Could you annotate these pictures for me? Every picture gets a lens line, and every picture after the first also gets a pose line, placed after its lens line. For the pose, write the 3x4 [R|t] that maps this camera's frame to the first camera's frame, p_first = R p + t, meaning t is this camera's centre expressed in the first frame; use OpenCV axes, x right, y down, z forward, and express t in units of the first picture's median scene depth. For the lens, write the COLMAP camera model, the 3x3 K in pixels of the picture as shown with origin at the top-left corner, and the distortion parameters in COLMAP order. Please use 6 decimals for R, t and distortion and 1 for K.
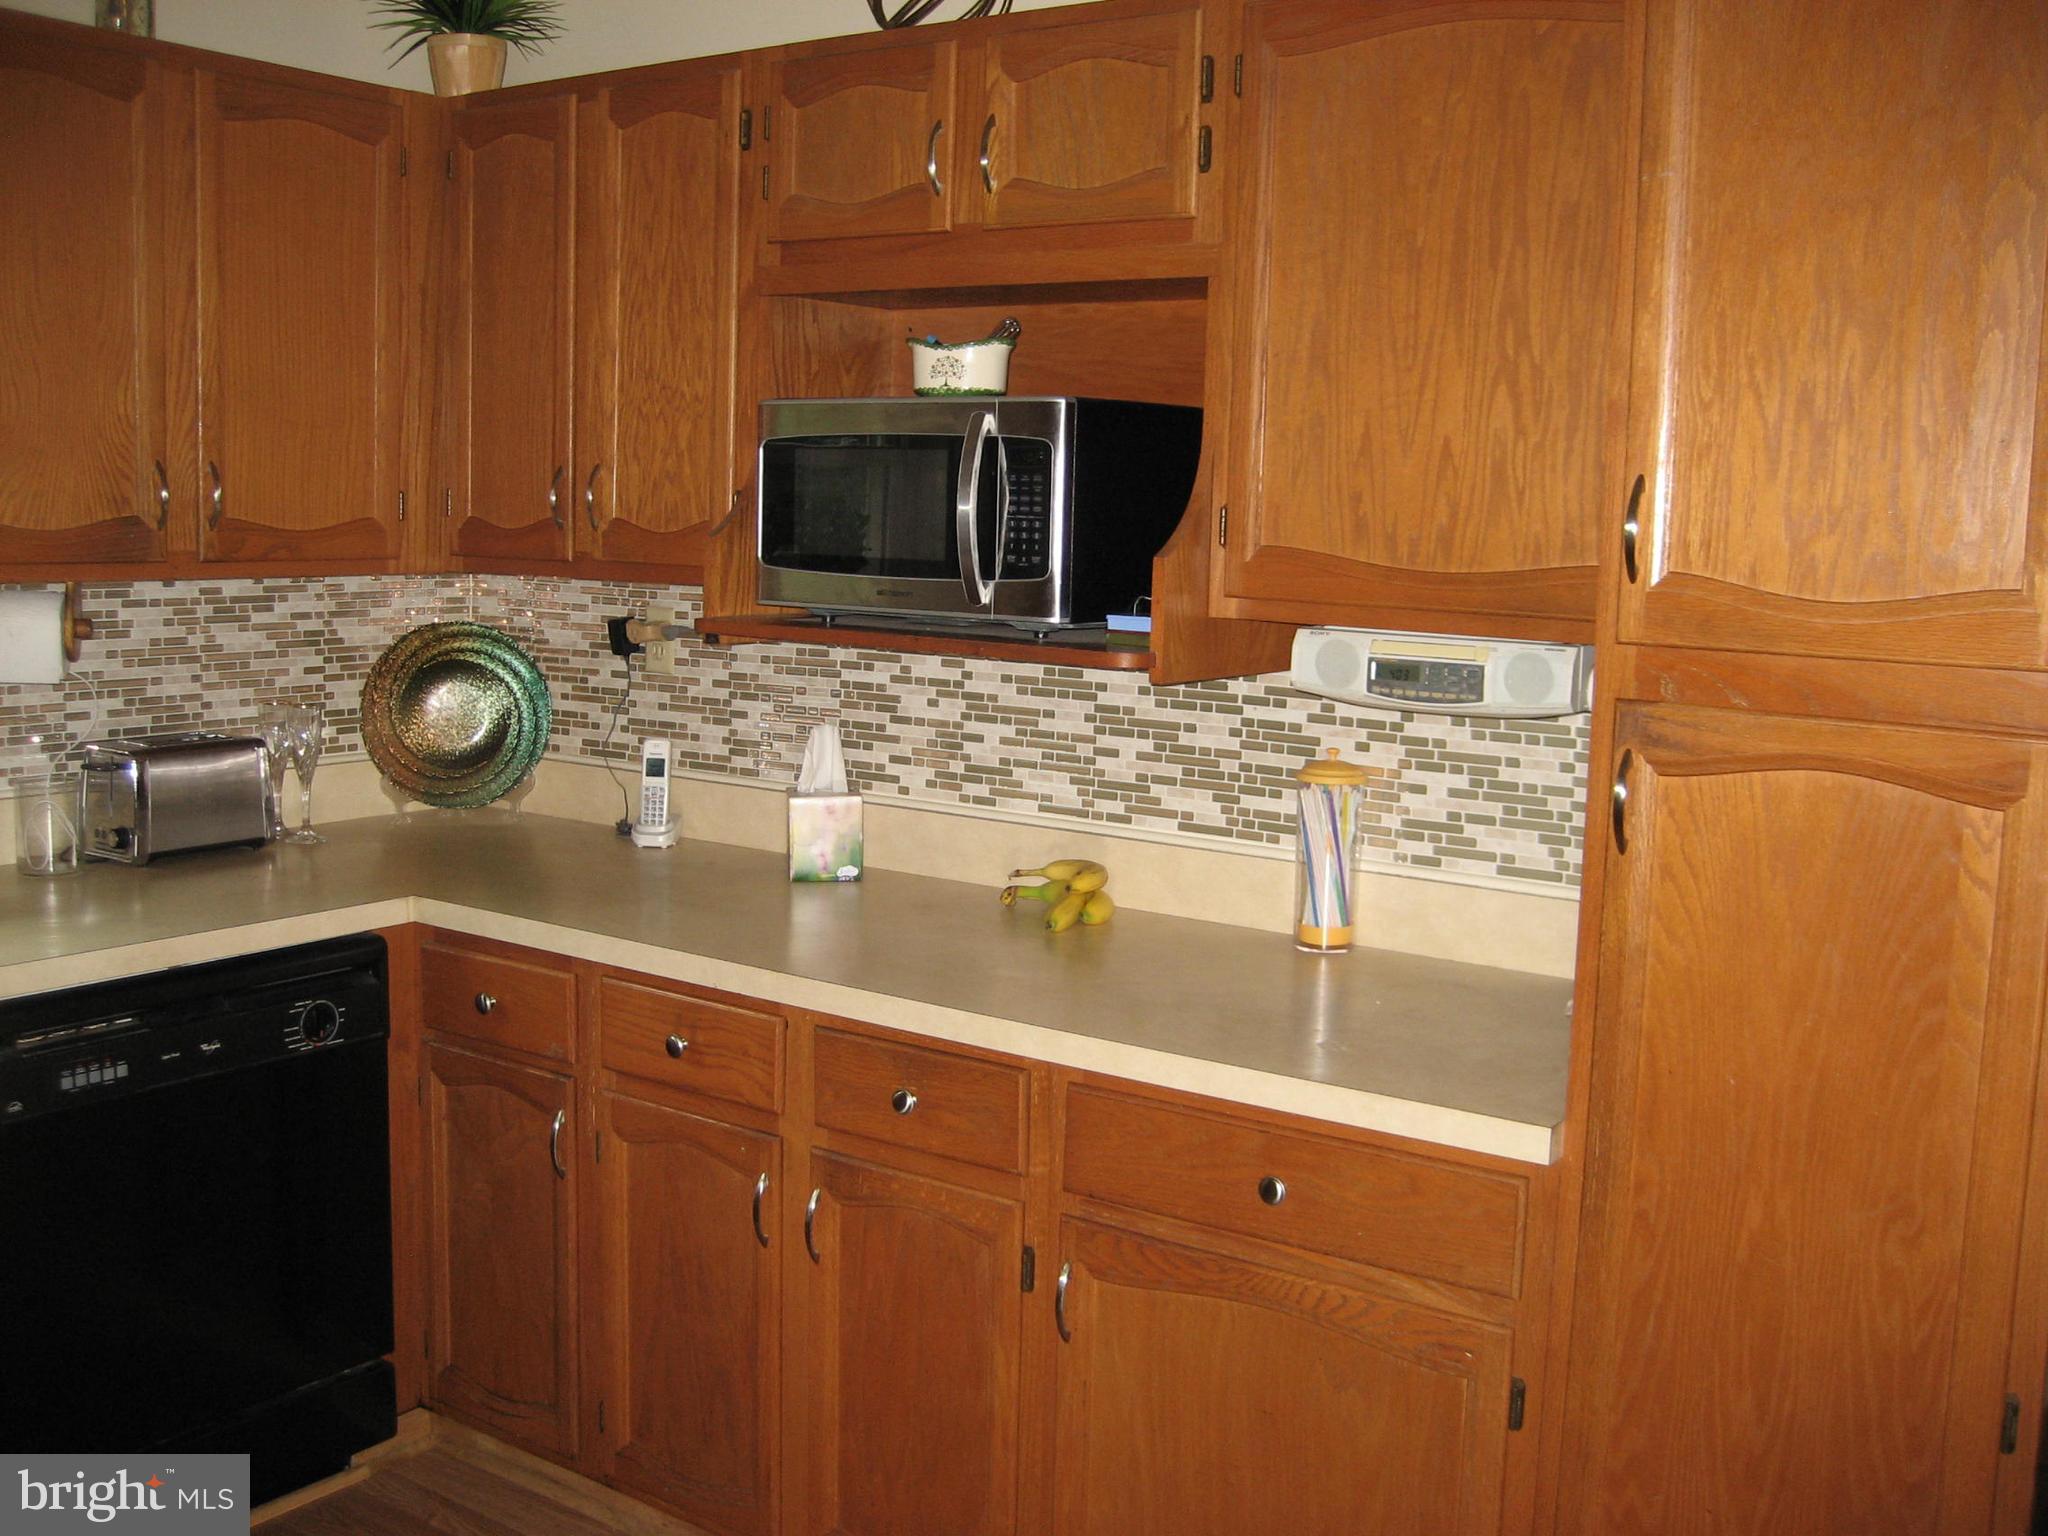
lens RADIAL K [[2112.8, 0, 1024.0], [0, 2112.8, 768.0], [0, 0, 1]] dist [-0.156451, 0.205246]
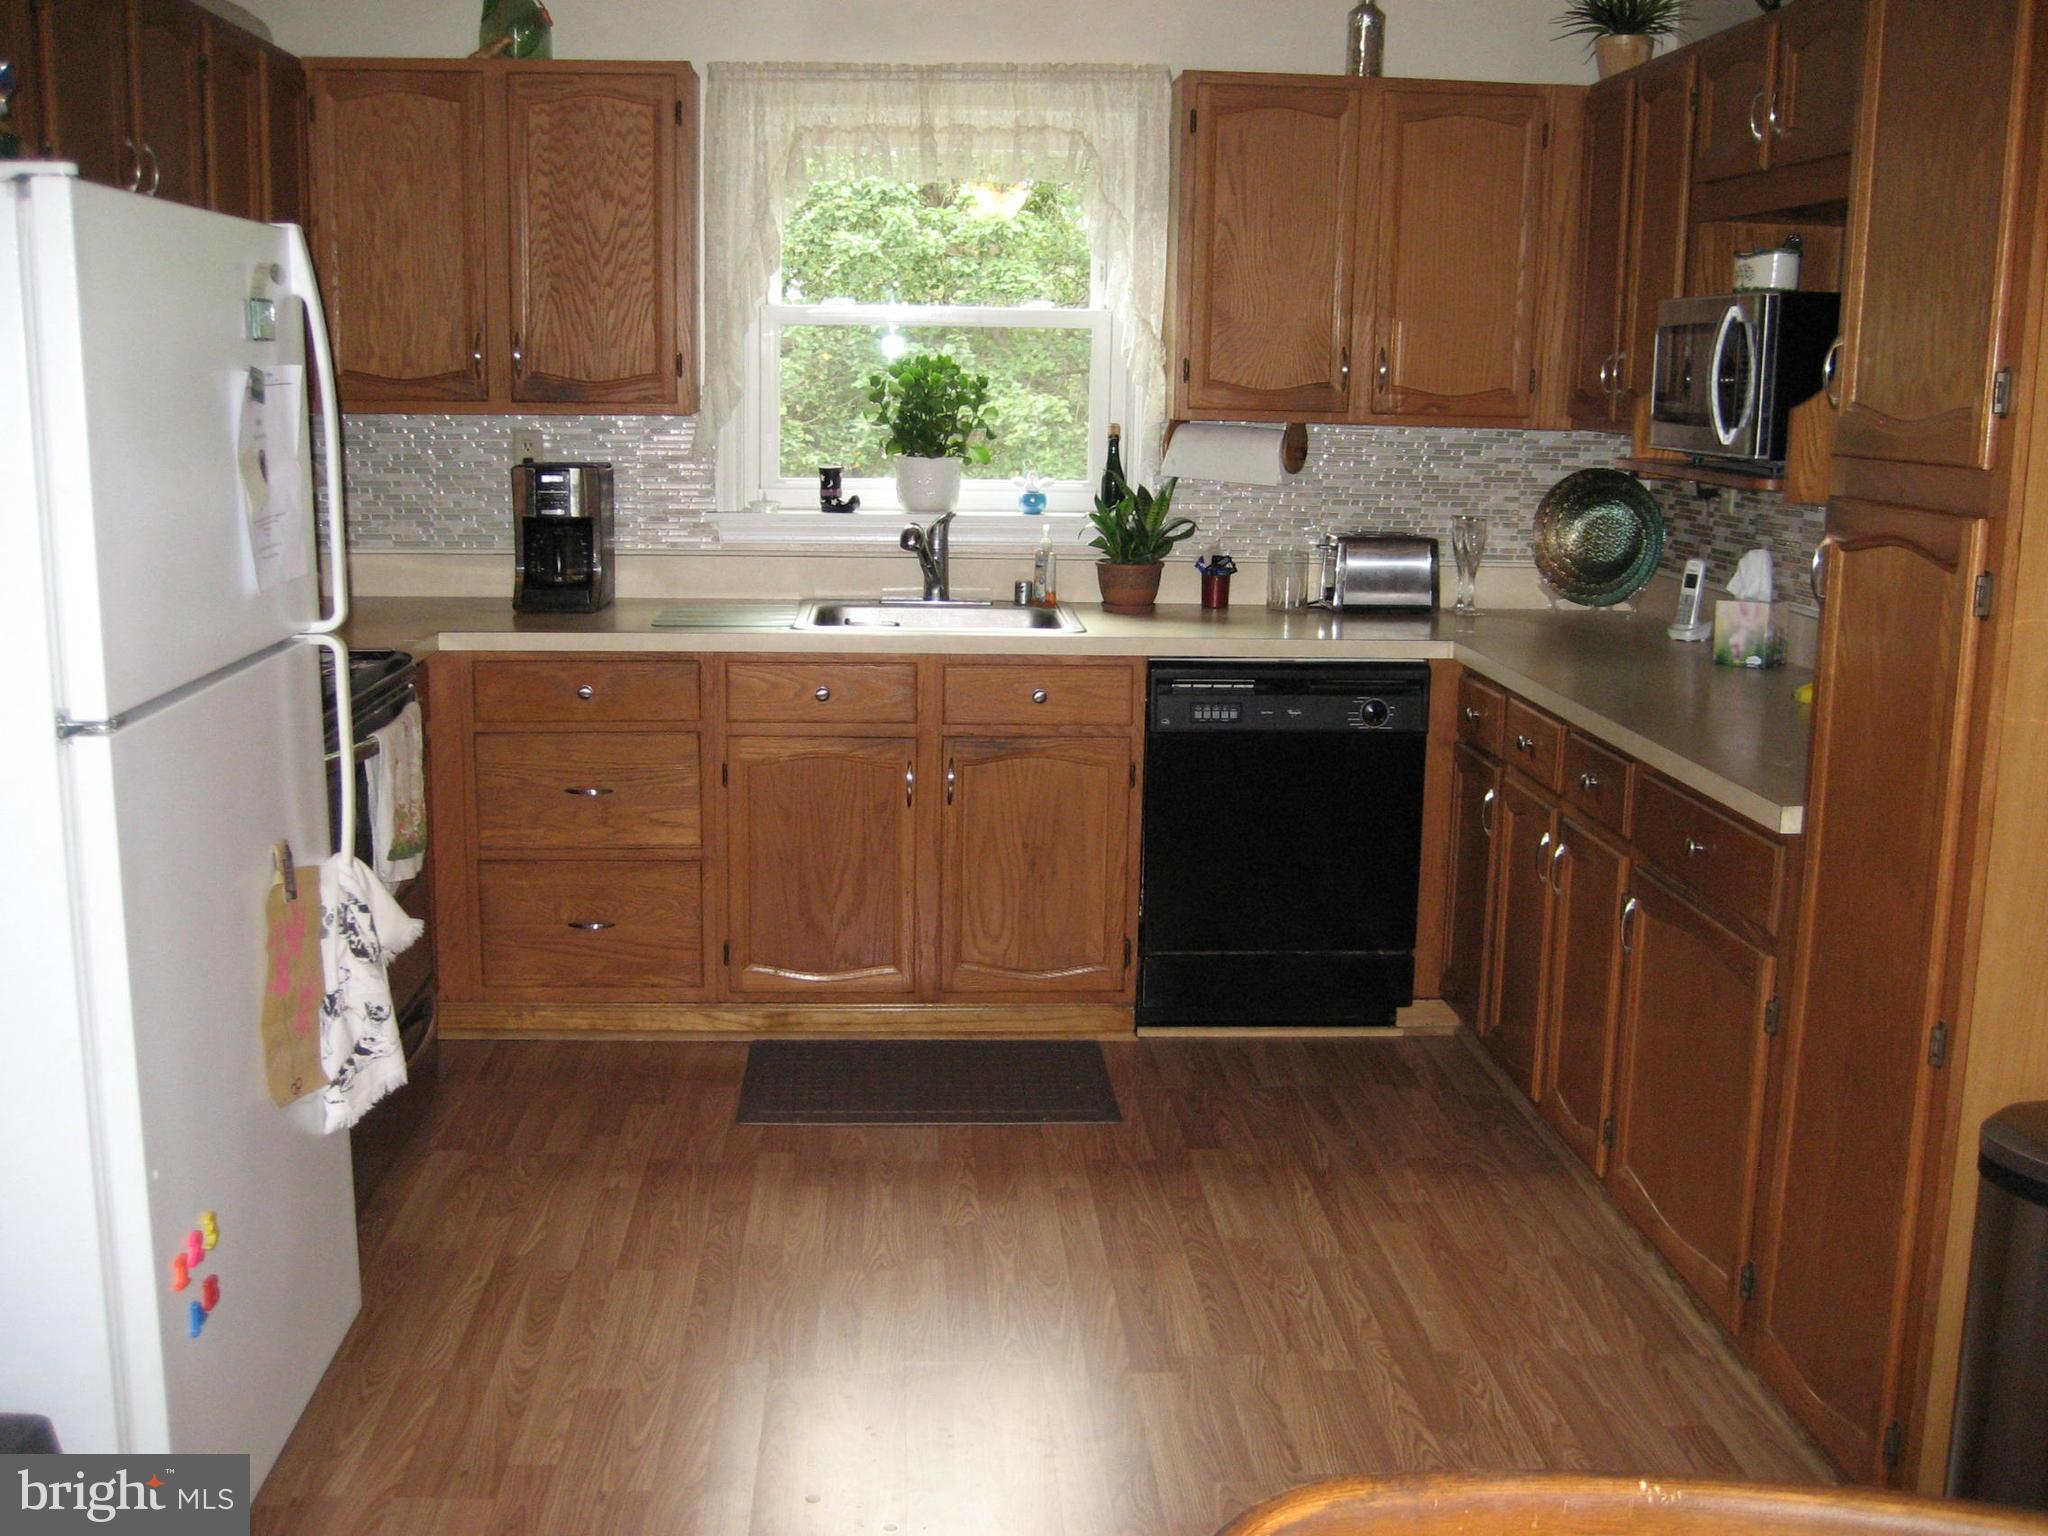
lens RADIAL K [[2112.8, 0, 1024.0], [0, 2112.8, 768.0], [0, 0, 1]] dist [-0.156451, 0.205246]
pose [[0.621842, 0.131298, -0.772058, 0.603734], [-0.101535, 0.991042, 0.086759, 0.046535], [0.776533, 0.024441, 0.629602, -0.153714]]
